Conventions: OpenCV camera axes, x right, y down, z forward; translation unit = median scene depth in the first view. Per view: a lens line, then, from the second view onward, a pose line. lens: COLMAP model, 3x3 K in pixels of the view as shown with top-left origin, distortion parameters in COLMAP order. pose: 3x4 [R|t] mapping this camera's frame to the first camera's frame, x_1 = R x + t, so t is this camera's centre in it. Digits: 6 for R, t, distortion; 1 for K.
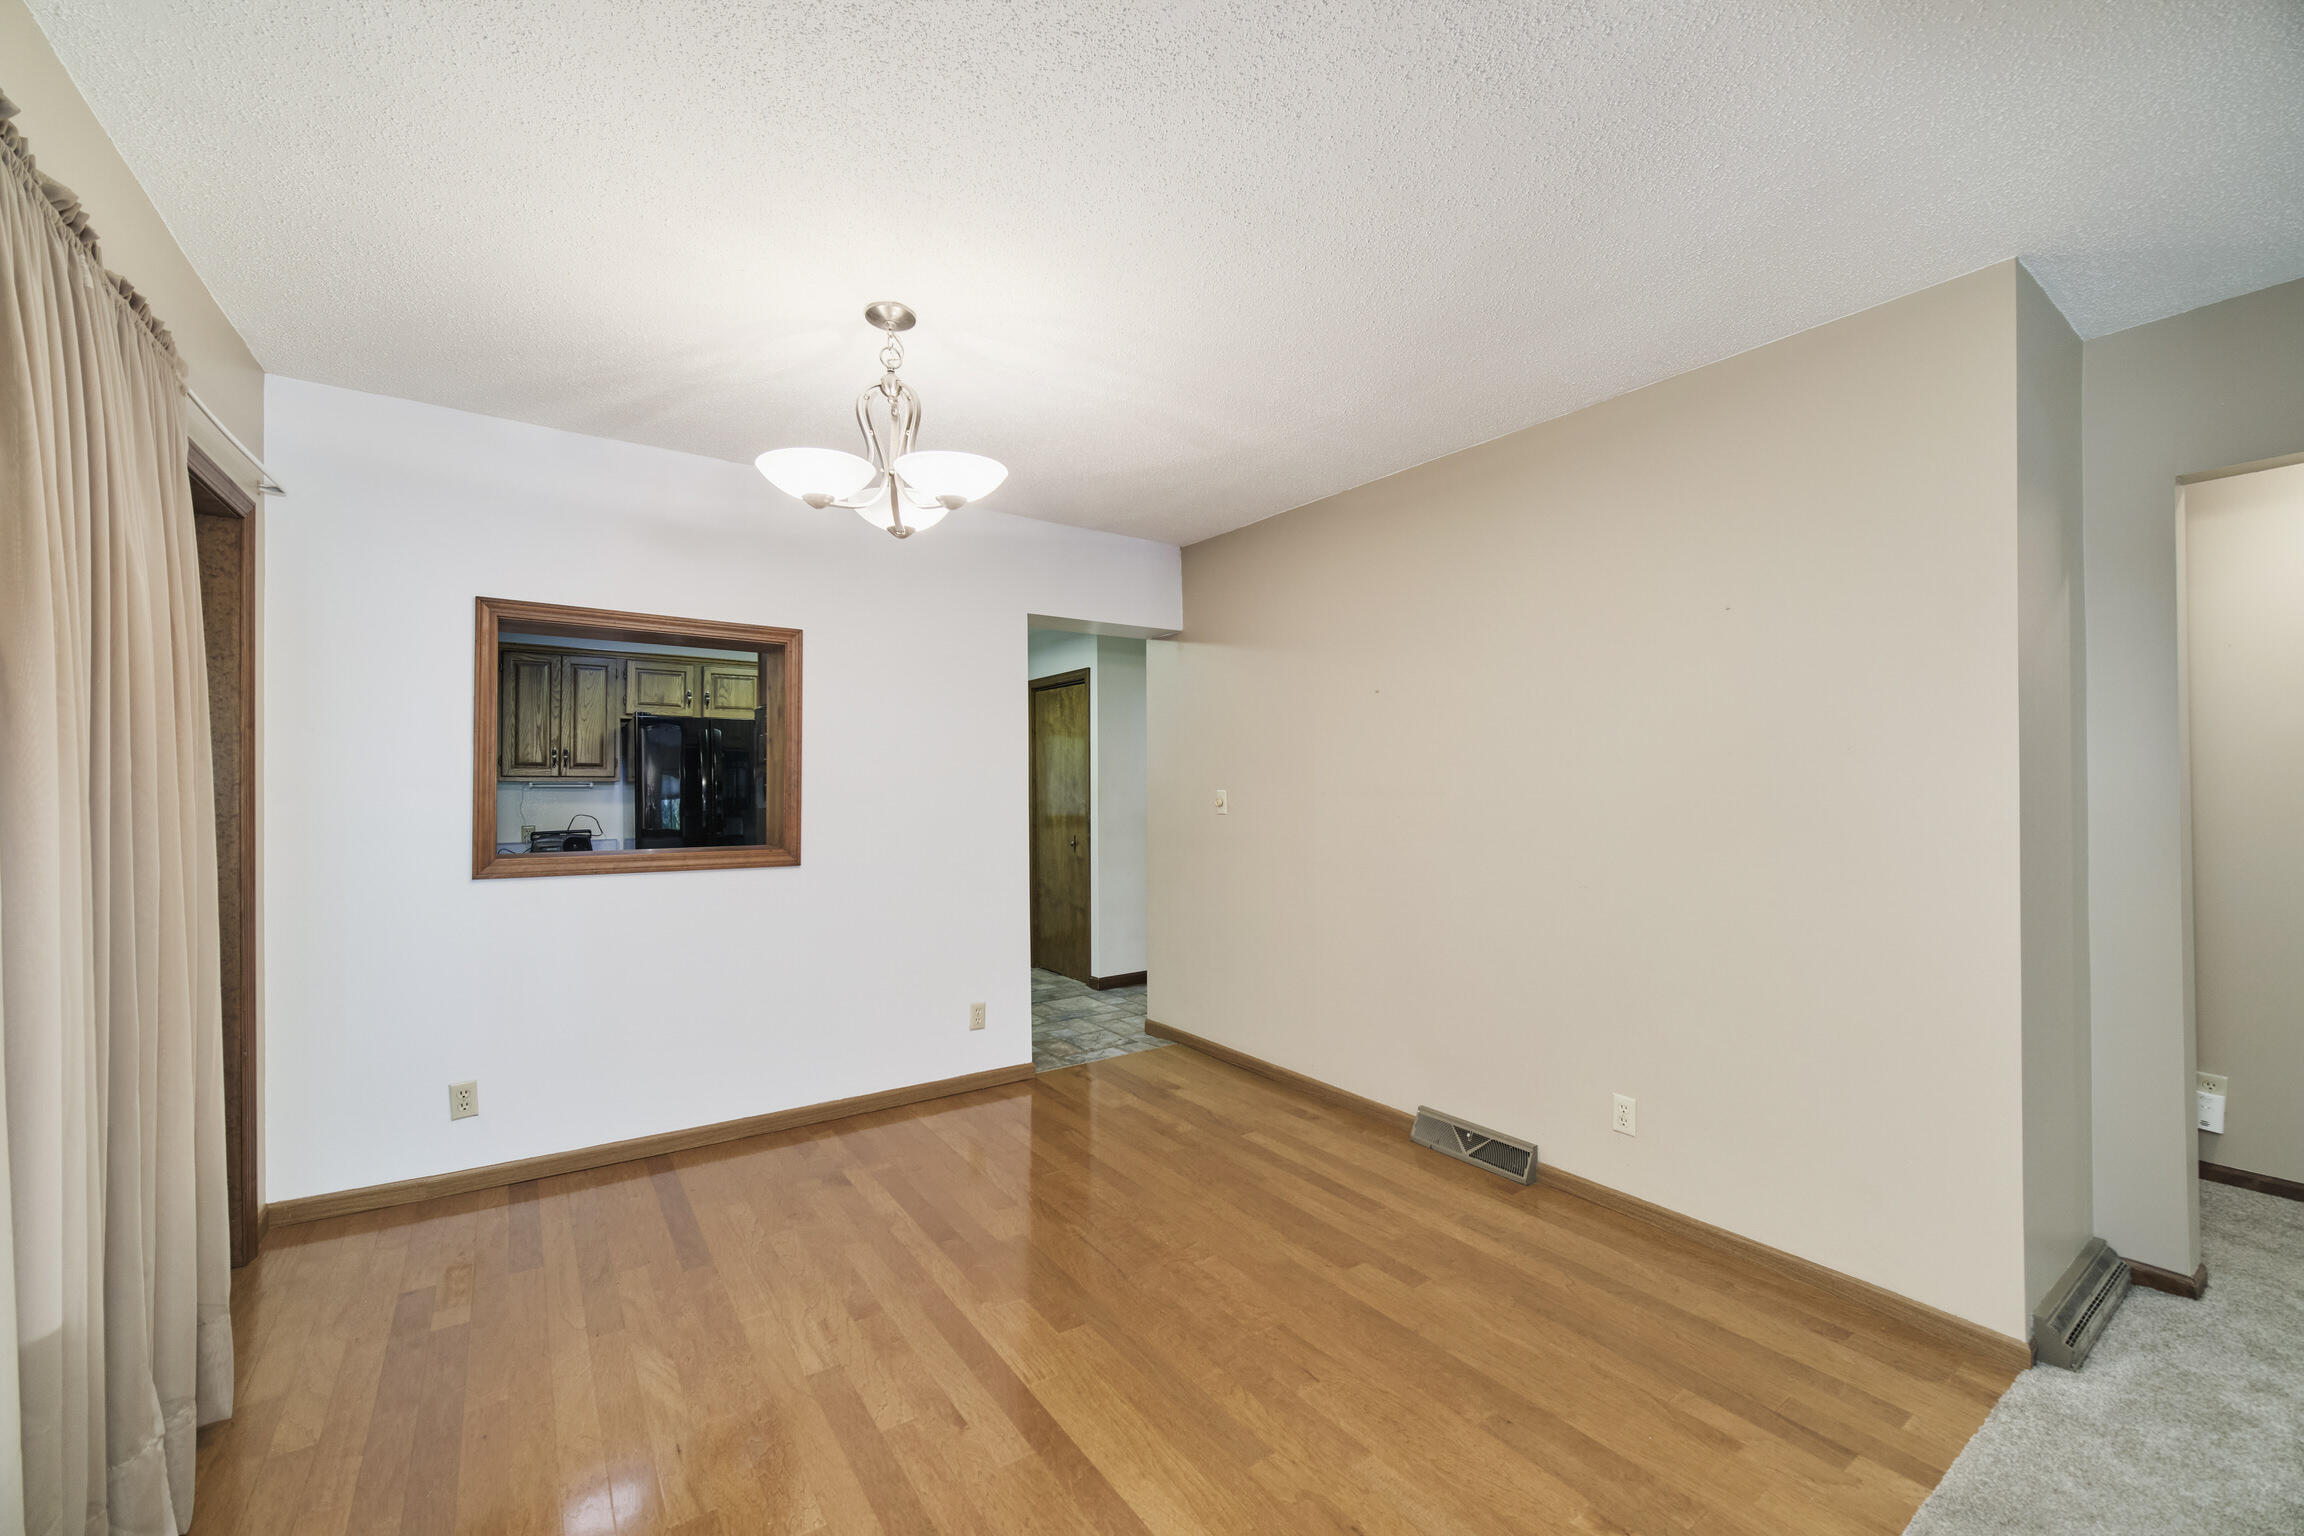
lens RADIAL K [[921.0, 0, 1152.7], [0, 921.0, 778.0], [0, 0, 1]] dist [-0.008149, 0.002090]
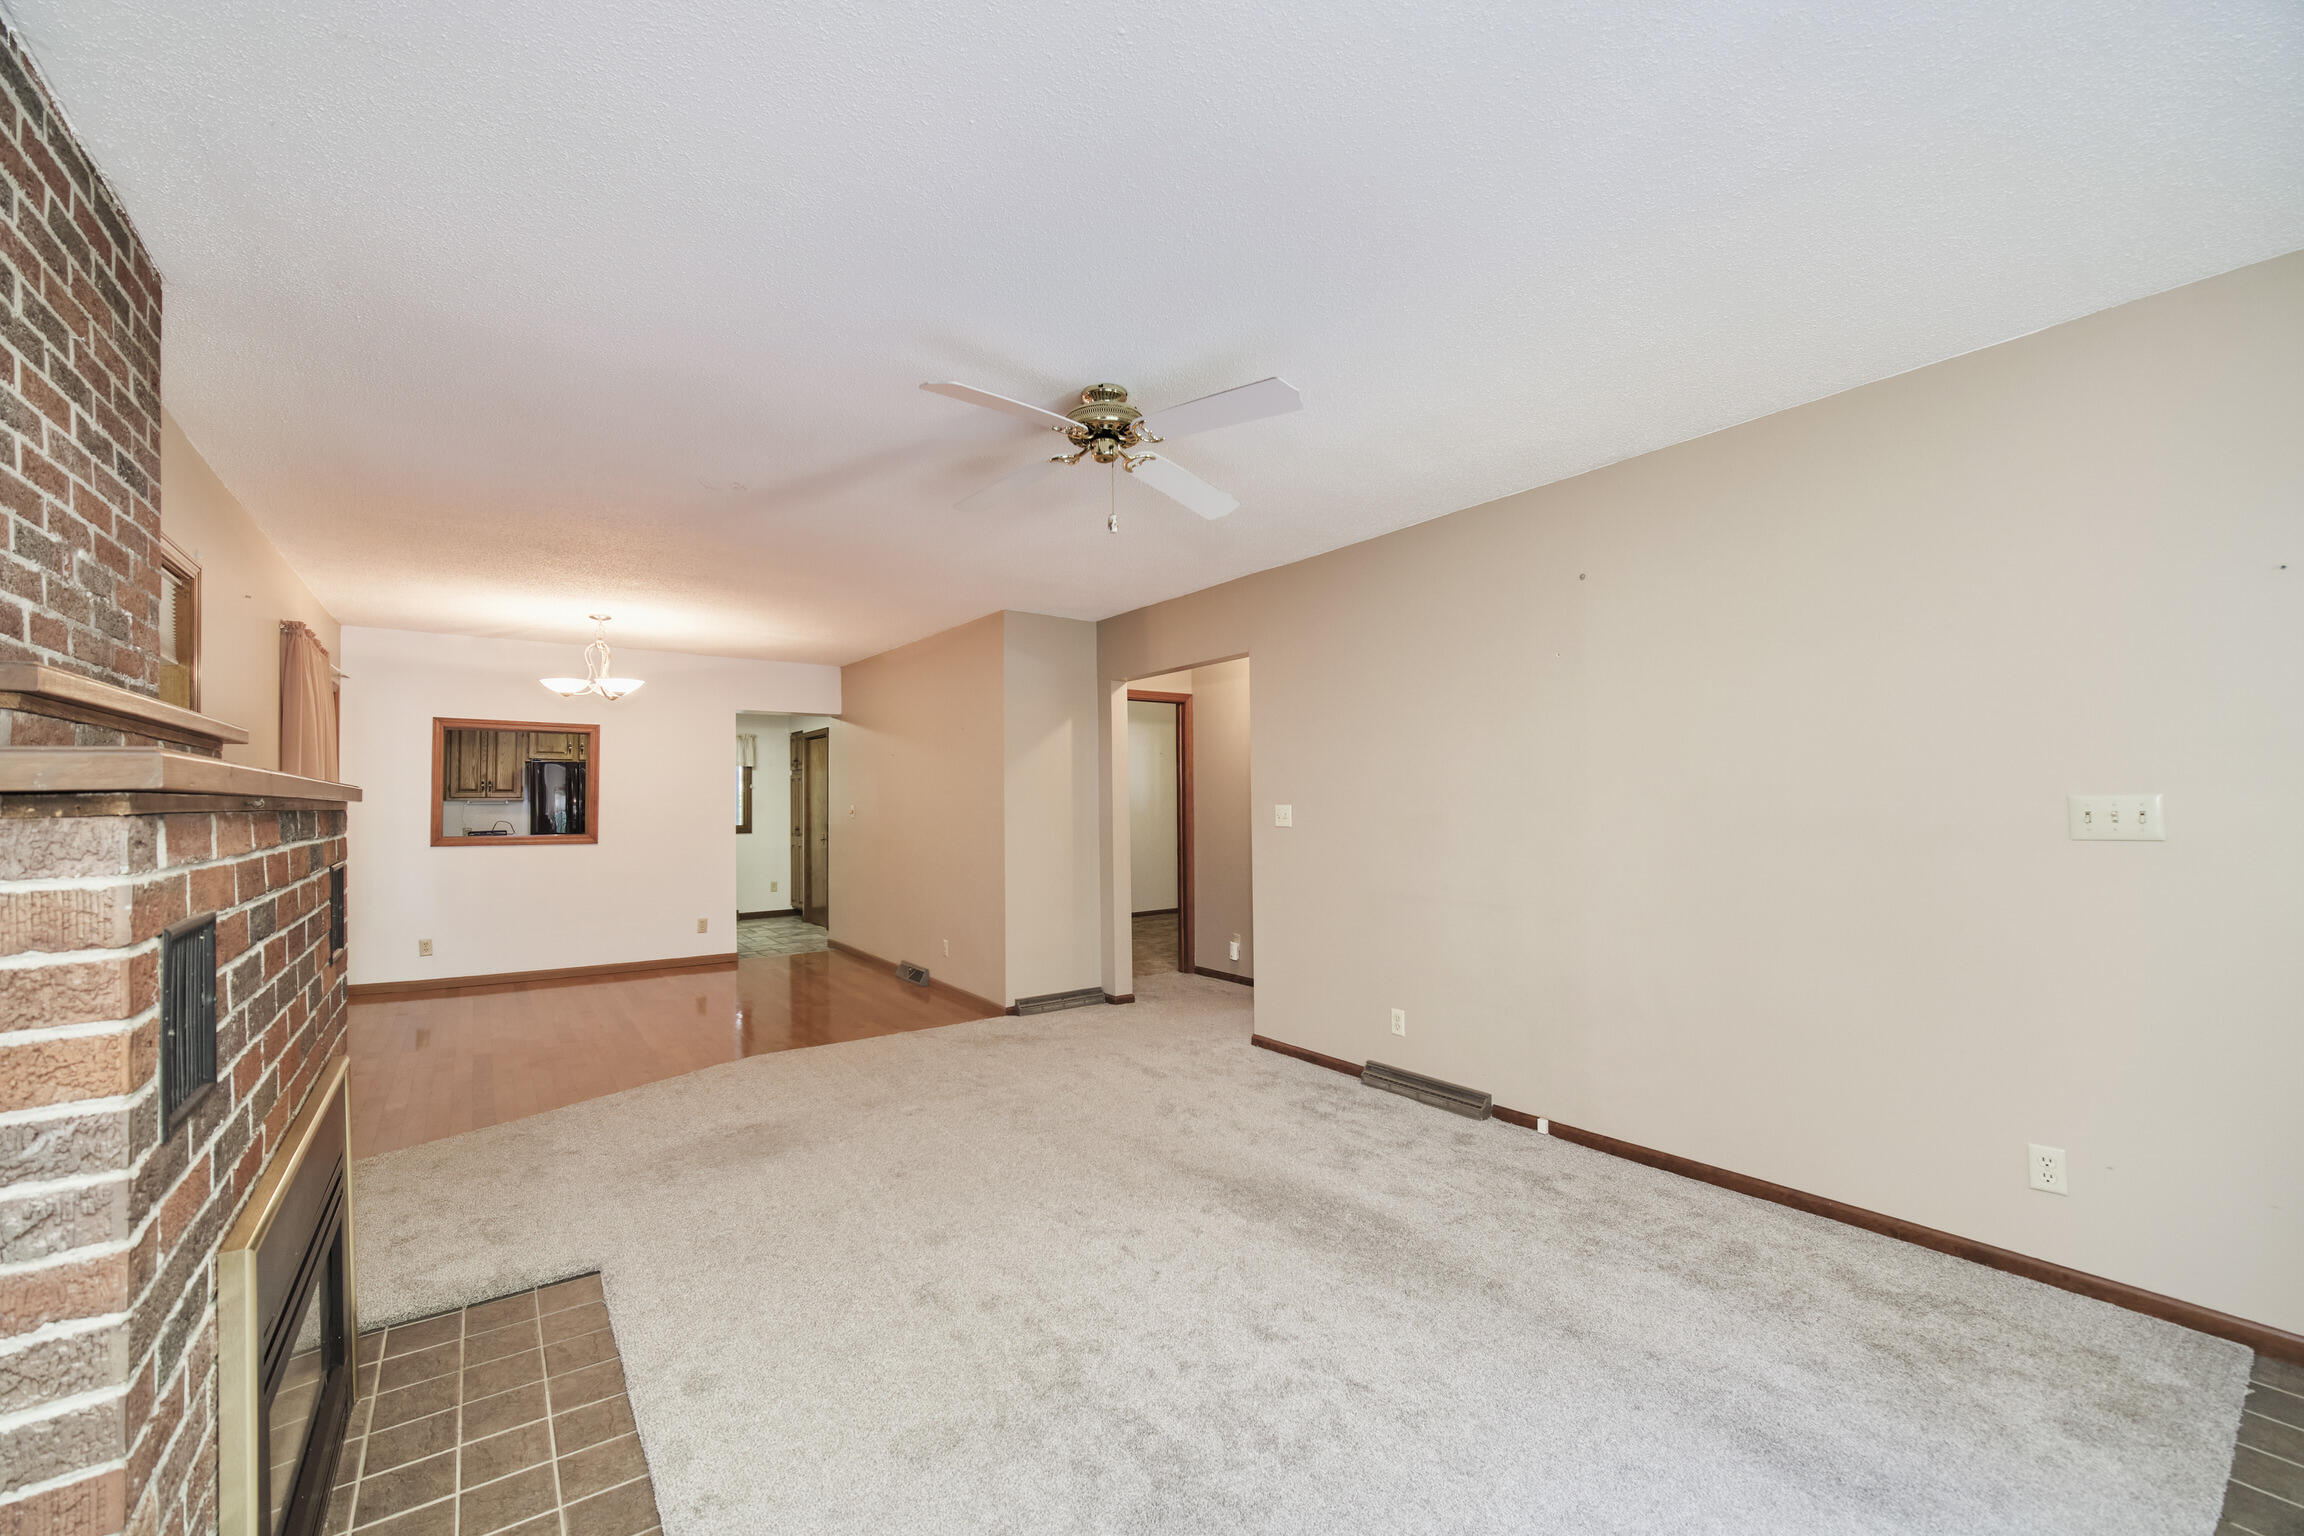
lens RADIAL K [[921.0, 0, 1149.2], [0, 921.0, 780.0], [0, 0, 1]] dist [-0.008149, 0.002090]
pose [[0.999740, -0.001175, 0.022776, 0.702049], [0.001467, 0.999917, -0.012807, -0.013431], [-0.022759, 0.012838, 0.999659, -0.934570]]
